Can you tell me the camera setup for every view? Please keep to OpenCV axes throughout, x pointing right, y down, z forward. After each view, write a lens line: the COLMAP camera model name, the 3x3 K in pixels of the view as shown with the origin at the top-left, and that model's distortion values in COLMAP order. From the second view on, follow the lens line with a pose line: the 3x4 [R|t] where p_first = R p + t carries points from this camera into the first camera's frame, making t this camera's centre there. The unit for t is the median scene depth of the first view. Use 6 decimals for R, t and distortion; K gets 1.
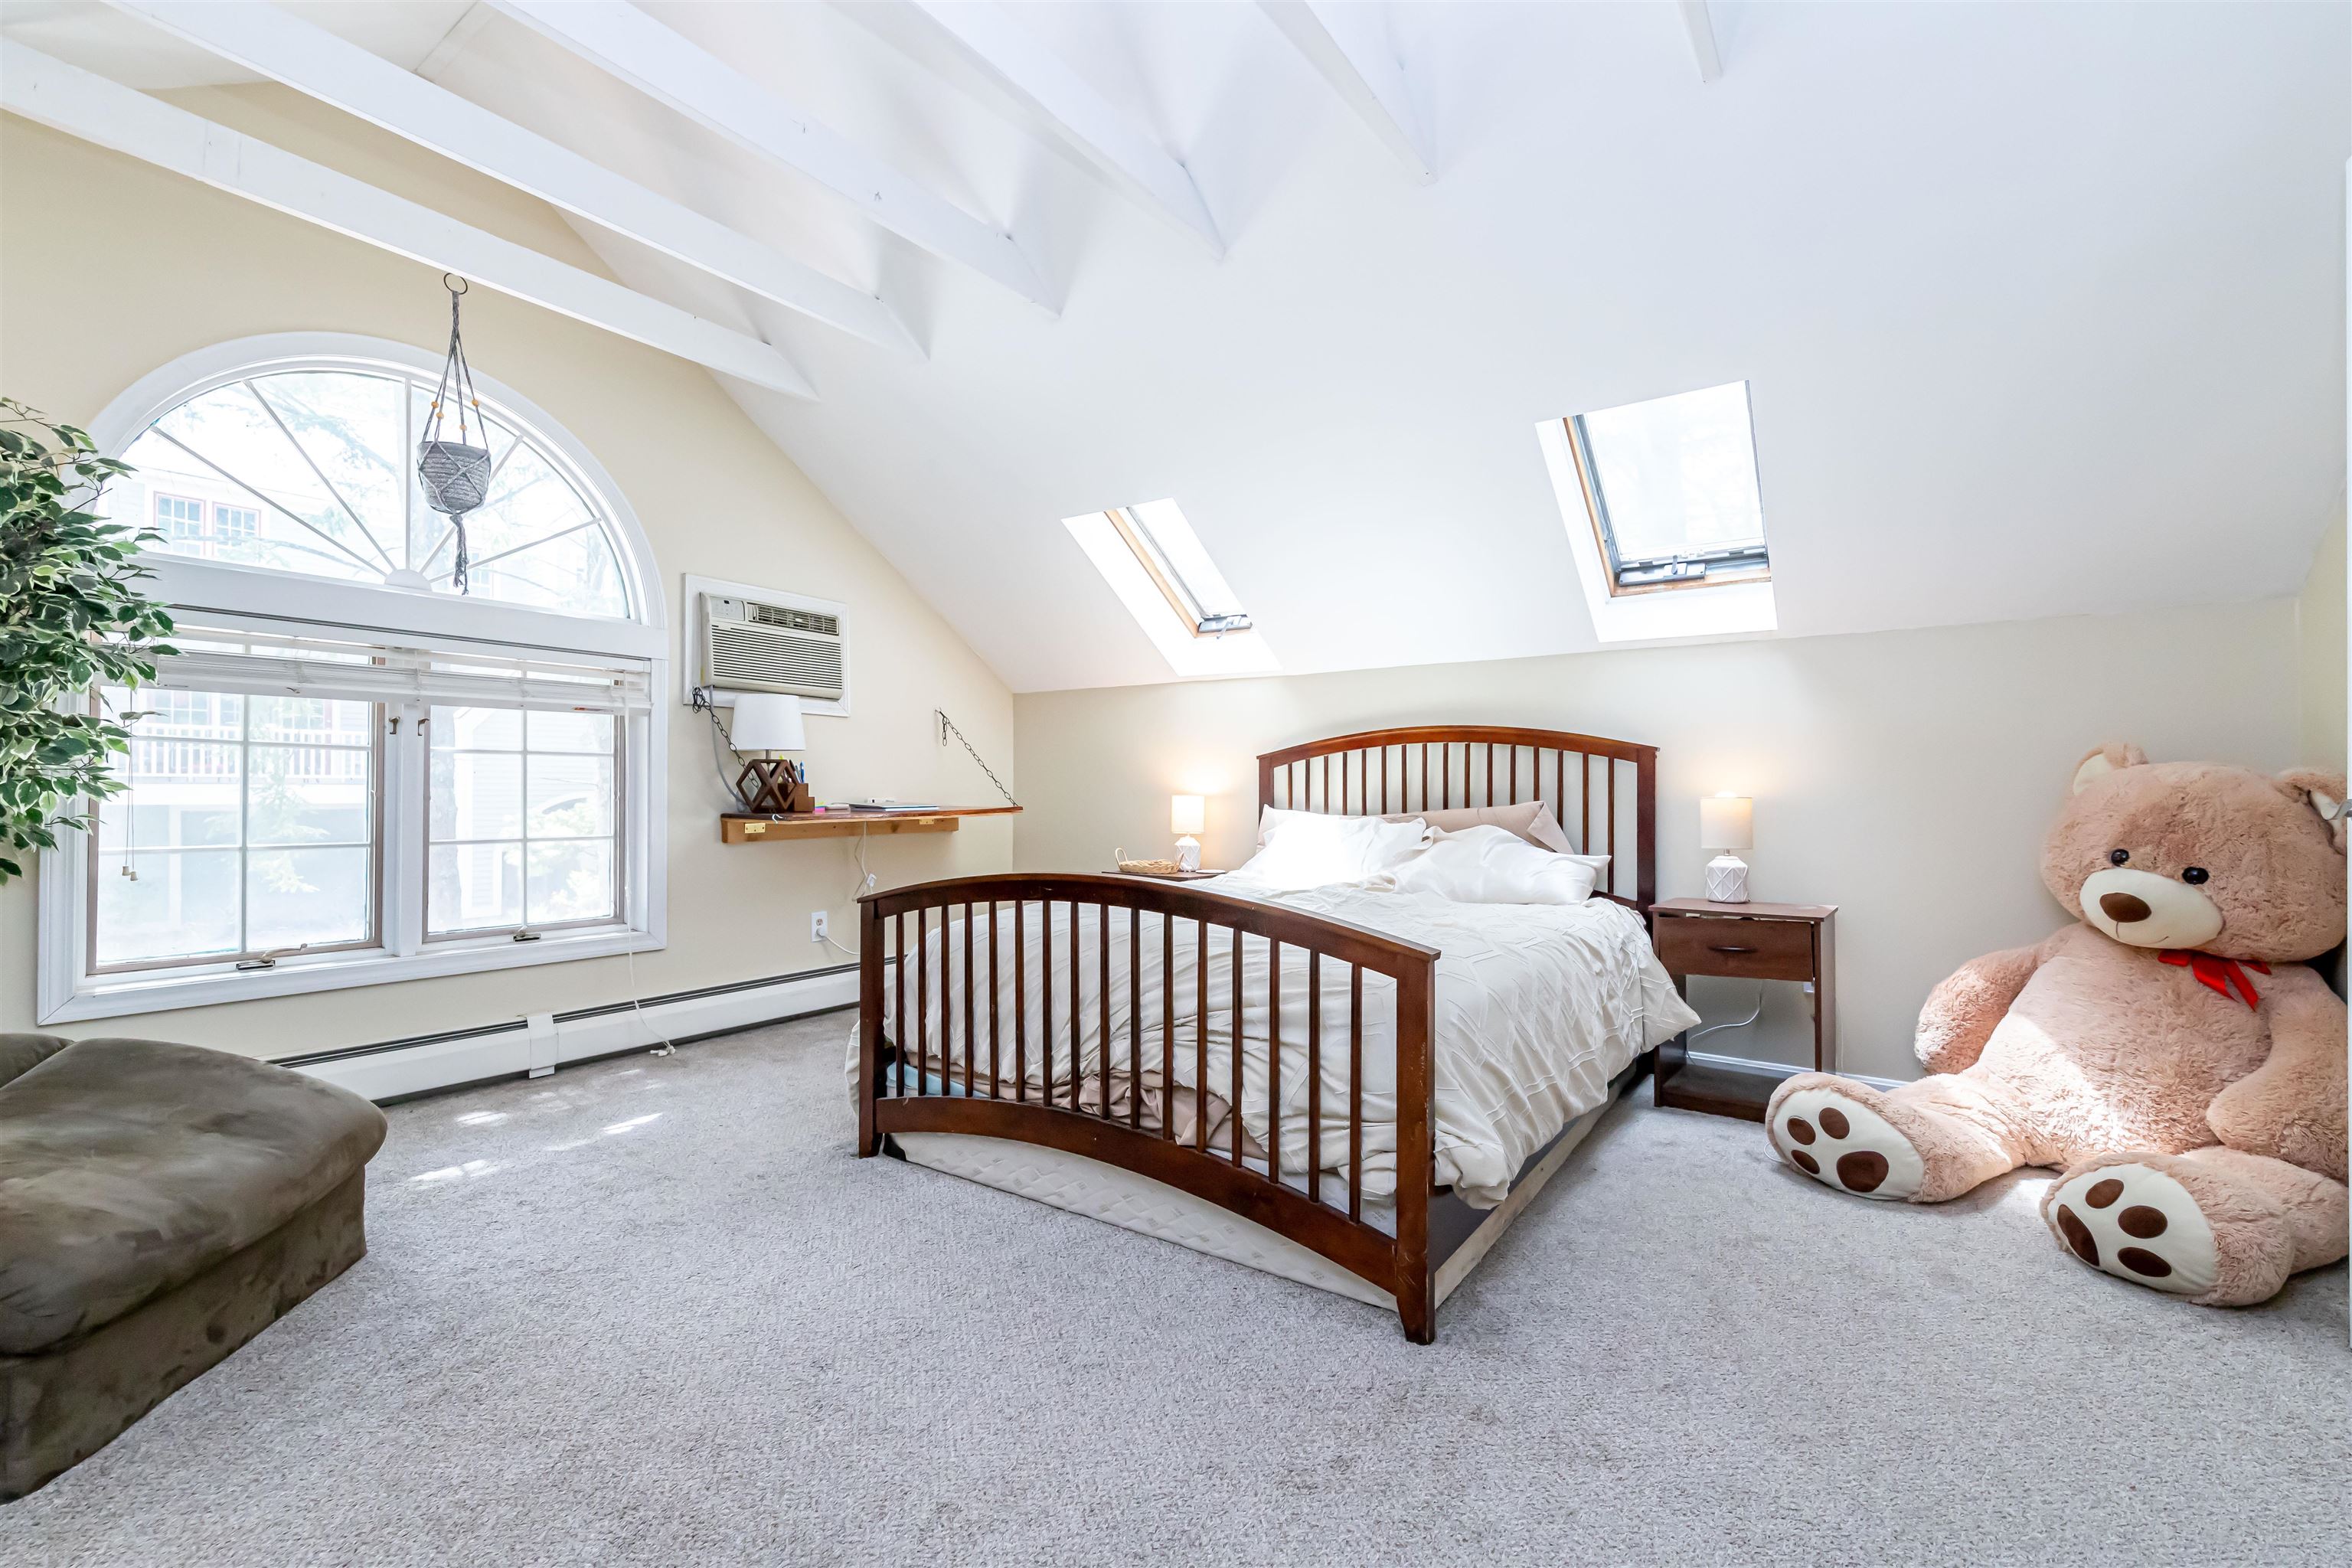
lens RADIAL K [[1029.5, 0, 1169.7], [0, 1029.5, 784.8], [0, 0, 1]] dist [0.001904, -0.000033]
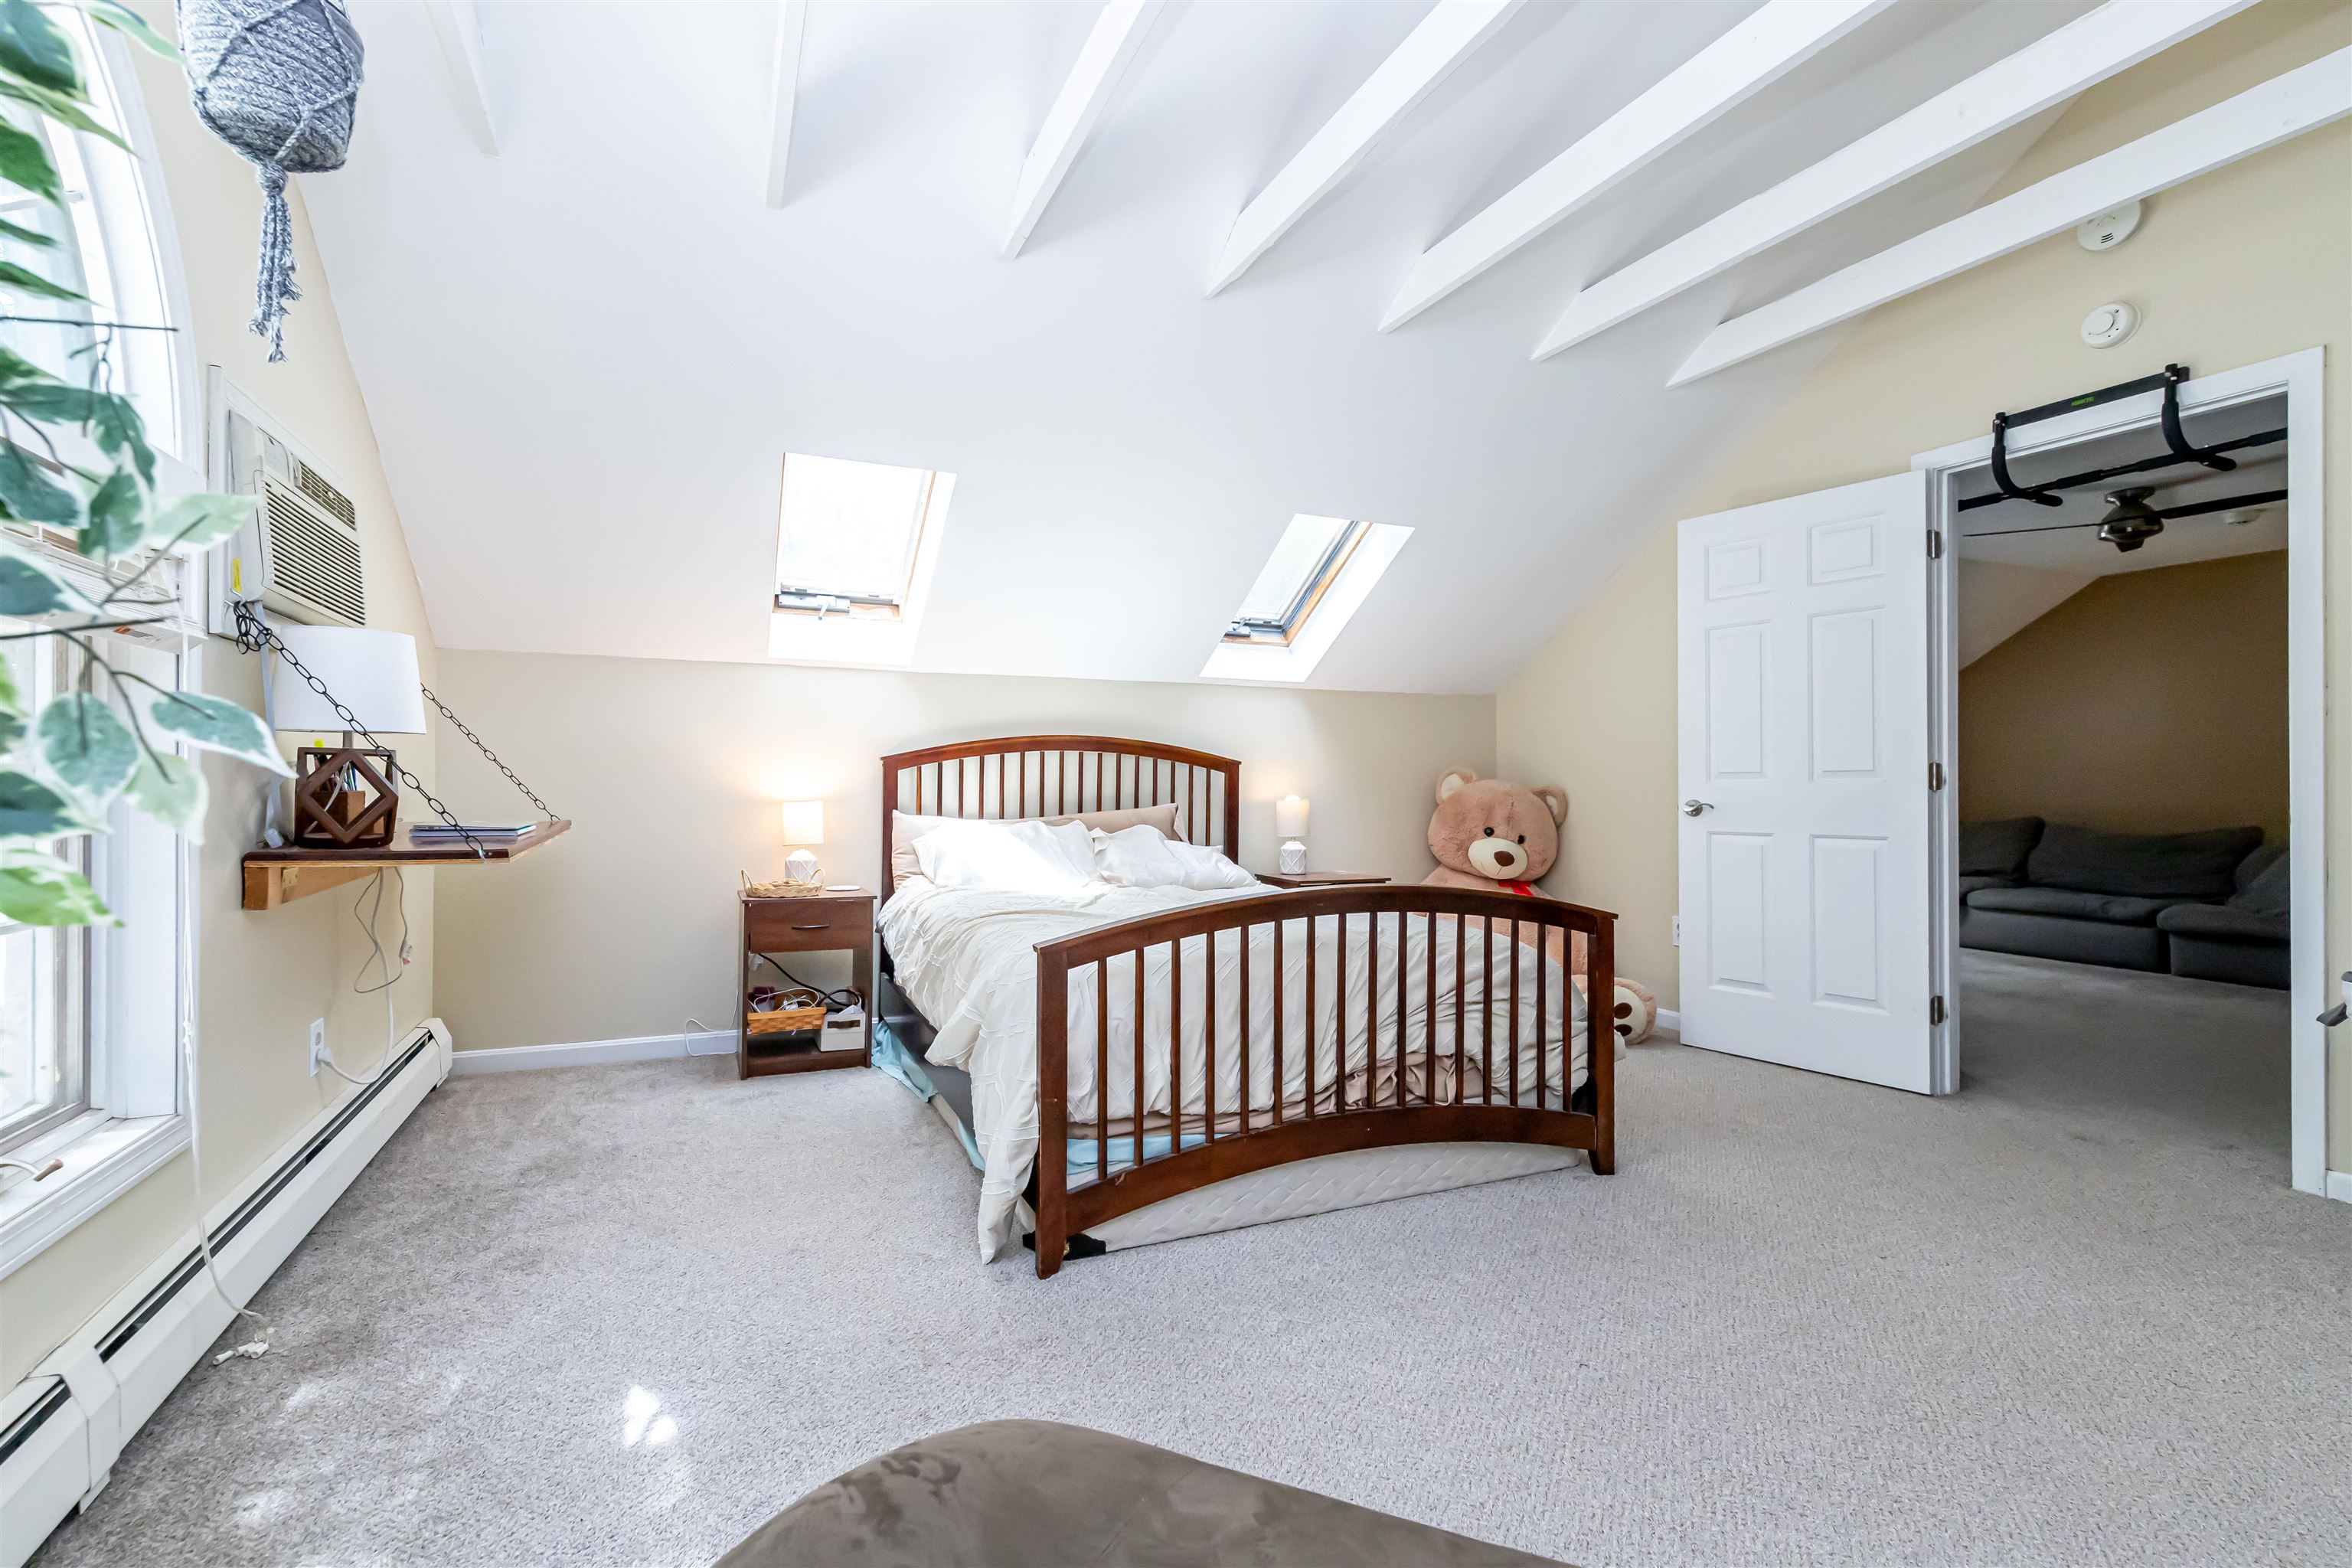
lens RADIAL K [[1026.4, 0, 1132.4], [0, 1026.4, 775.2], [0, 0, 1]] dist [0.015445, -0.000083]
pose [[0.539686, 0.004923, 0.841852, -0.705194], [-0.007524, 0.999971, -0.001024, -0.015701], [-0.841833, -0.005781, 0.539708, 0.395628]]
